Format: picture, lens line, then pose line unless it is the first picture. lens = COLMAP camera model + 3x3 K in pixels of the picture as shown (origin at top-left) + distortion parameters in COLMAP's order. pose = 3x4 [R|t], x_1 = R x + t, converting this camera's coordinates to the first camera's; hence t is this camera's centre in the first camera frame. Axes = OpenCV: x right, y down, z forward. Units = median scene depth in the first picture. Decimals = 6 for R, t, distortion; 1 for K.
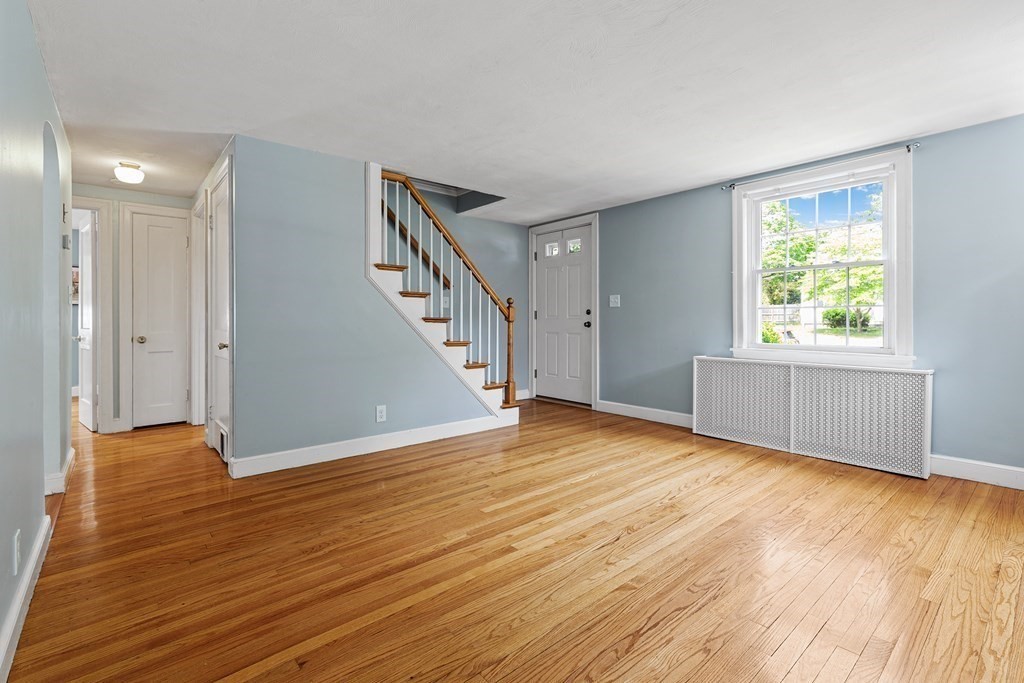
lens RADIAL K [[463.6, 0, 512.0], [0, 463.6, 324.2], [0, 0, 1]] dist [0.002990, 0.000688]
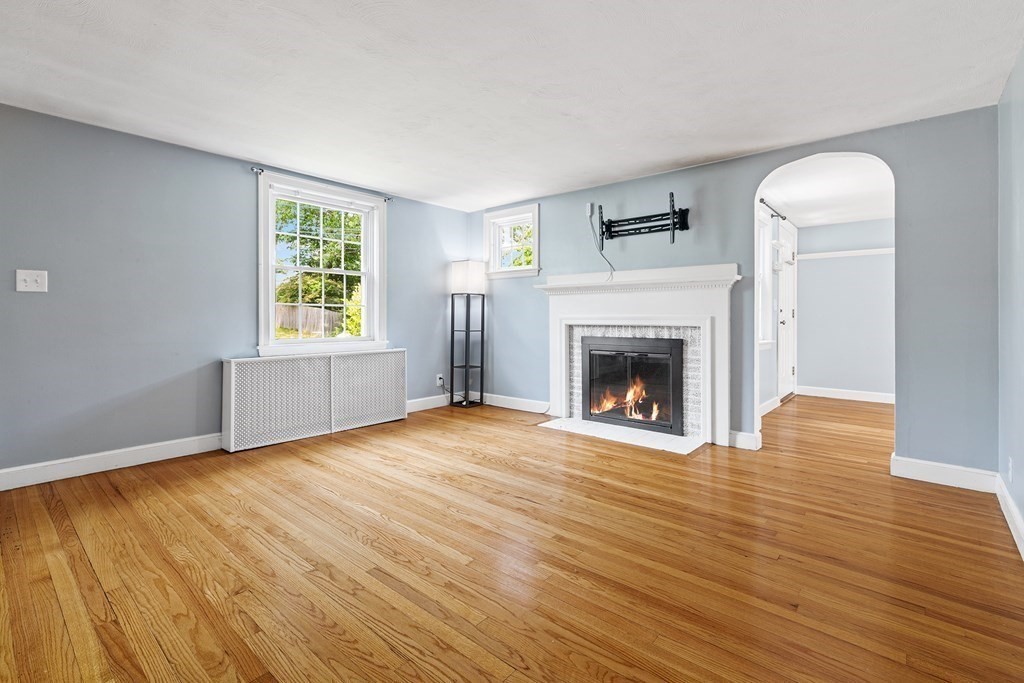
lens RADIAL K [[467.1, 0, 513.3], [0, 467.1, 313.3], [0, 0, 1]] dist [0.001085, 0.000180]
pose [[-0.149065, 0.007865, 0.988796, -0.814278], [0.007948, 0.999946, -0.006756, -0.004359], [-0.988795, 0.006852, -0.149120, 1.003156]]
